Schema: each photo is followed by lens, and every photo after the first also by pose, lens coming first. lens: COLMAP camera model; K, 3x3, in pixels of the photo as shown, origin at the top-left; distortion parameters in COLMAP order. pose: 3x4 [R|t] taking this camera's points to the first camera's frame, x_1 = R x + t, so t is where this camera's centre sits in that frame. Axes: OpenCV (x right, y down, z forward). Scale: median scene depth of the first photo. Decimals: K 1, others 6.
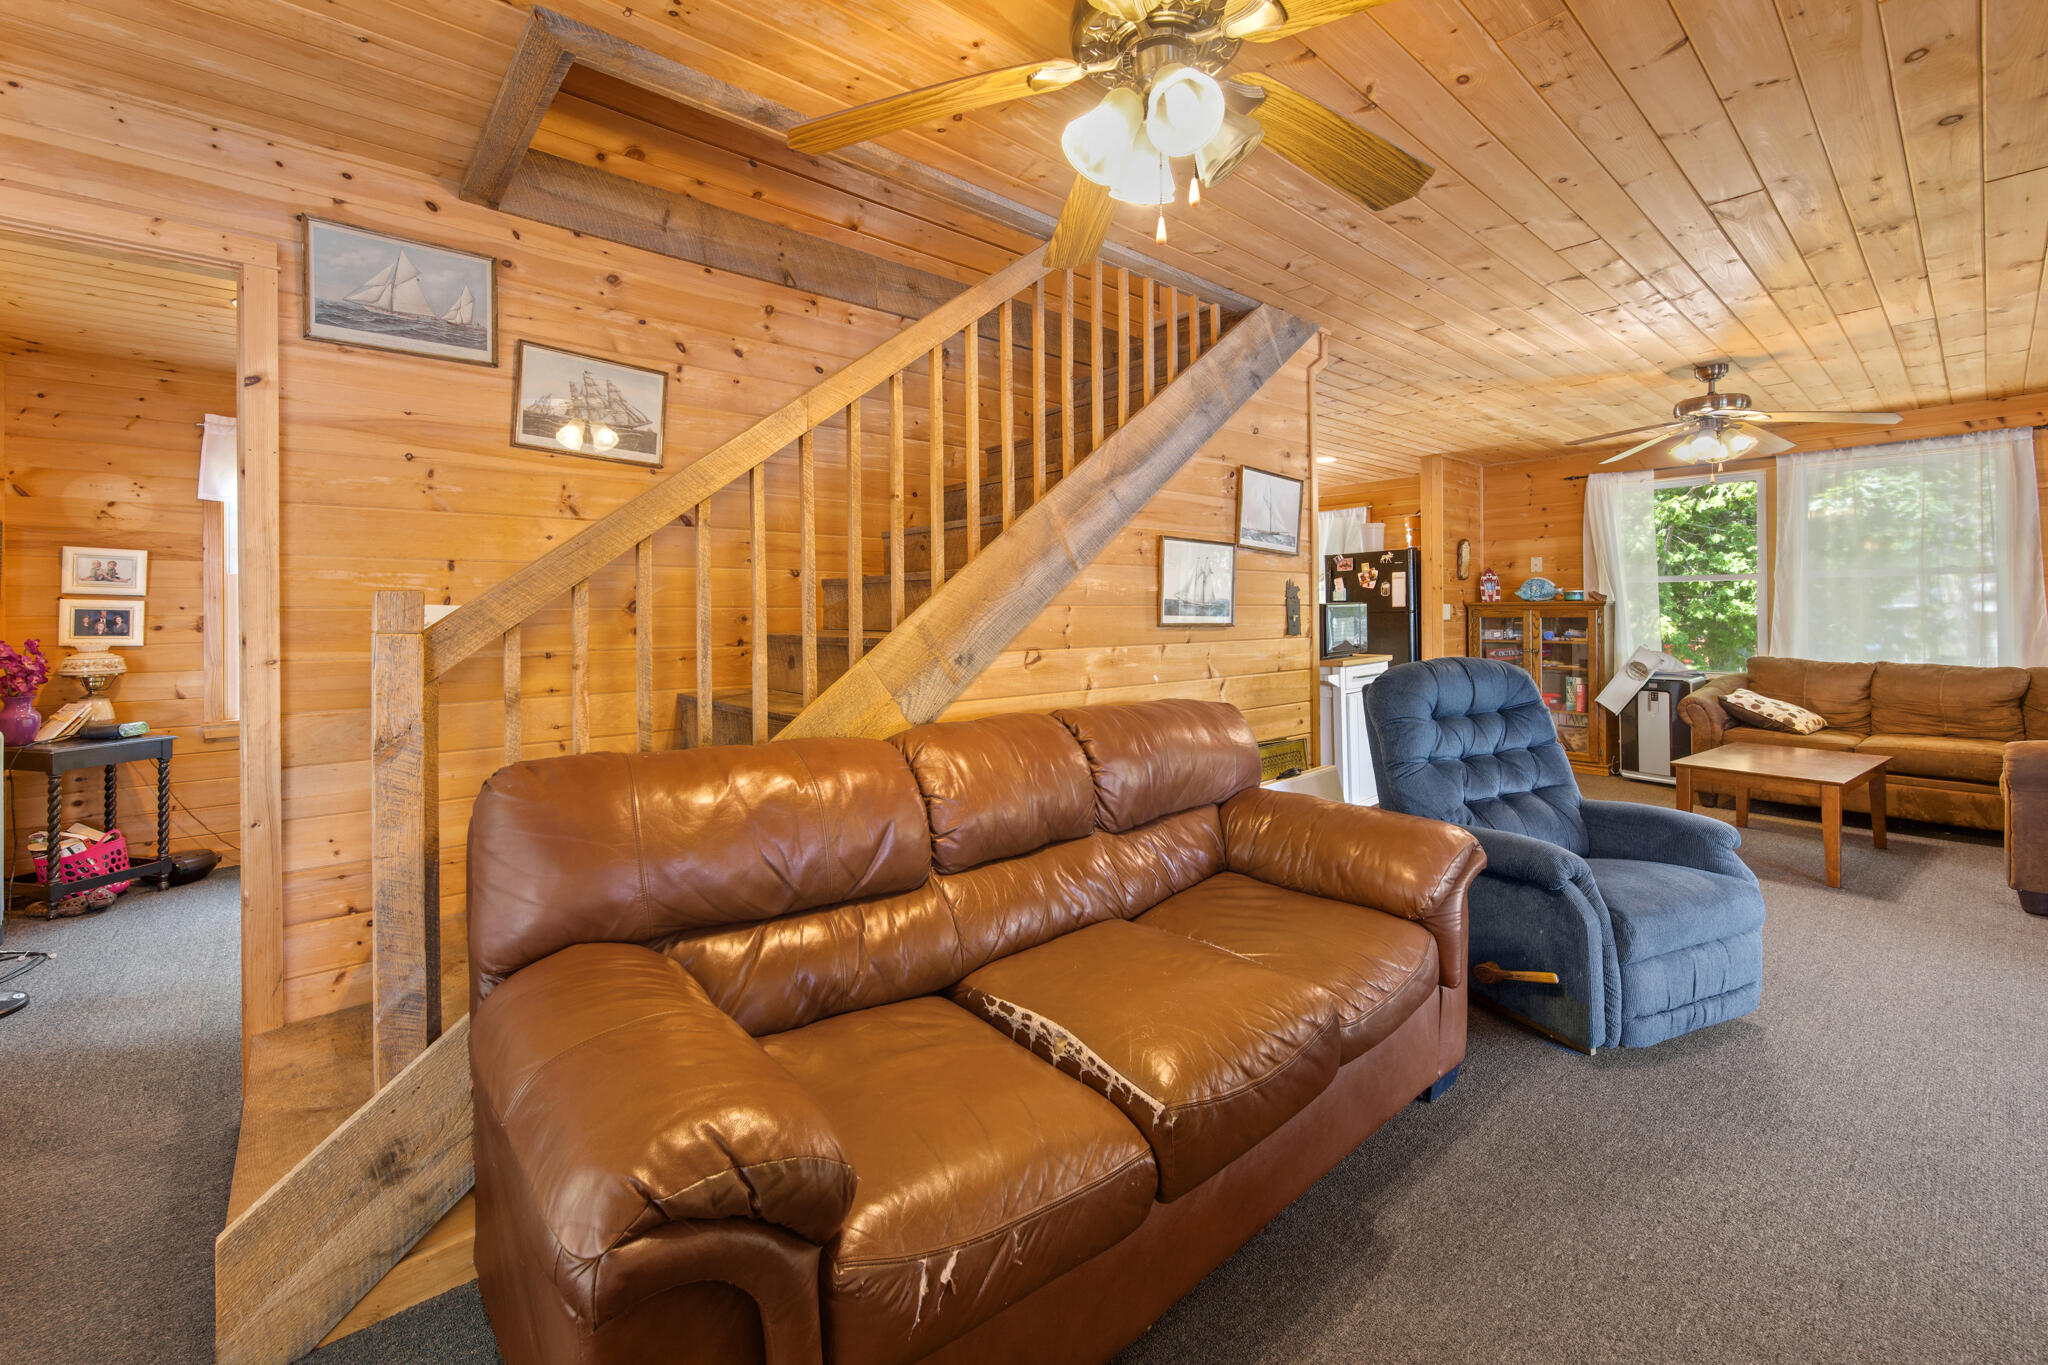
lens RADIAL K [[823.5, 0, 1016.4], [0, 823.5, 624.7], [0, 0, 1]] dist [-0.005704, 0.000864]
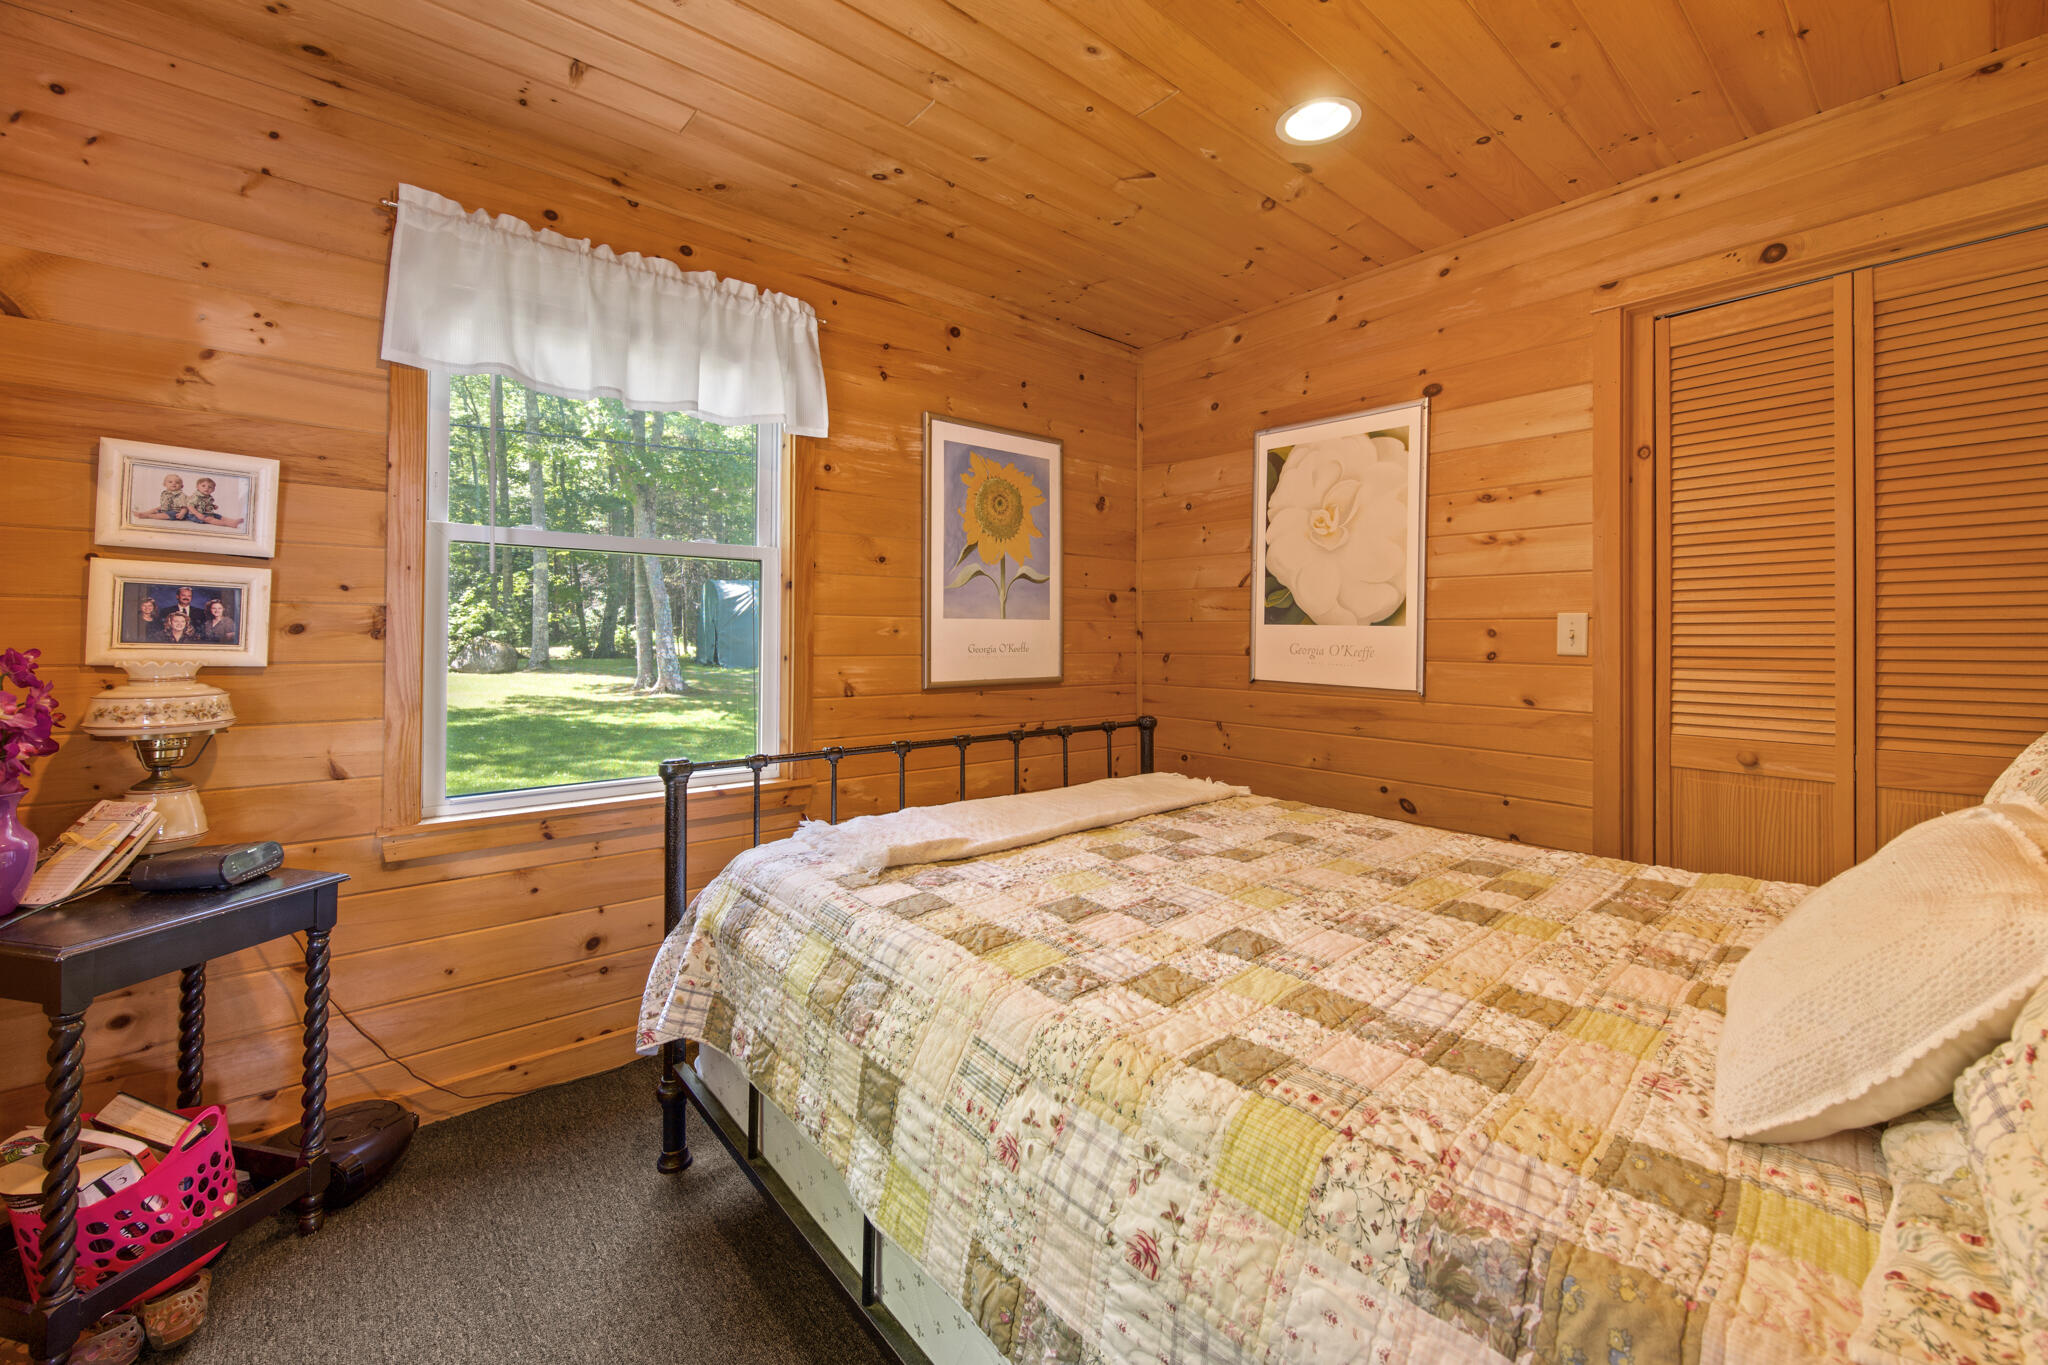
lens RADIAL K [[823.5, 0, 1028.0], [0, 823.5, 641.4], [0, 0, 1]] dist [-0.005704, 0.000864]
pose [[0.999886, 0.012673, -0.008179, -0.654741], [-0.012745, 0.999880, -0.008835, 0.010580], [0.008066, 0.008938, 0.999928, 0.559695]]
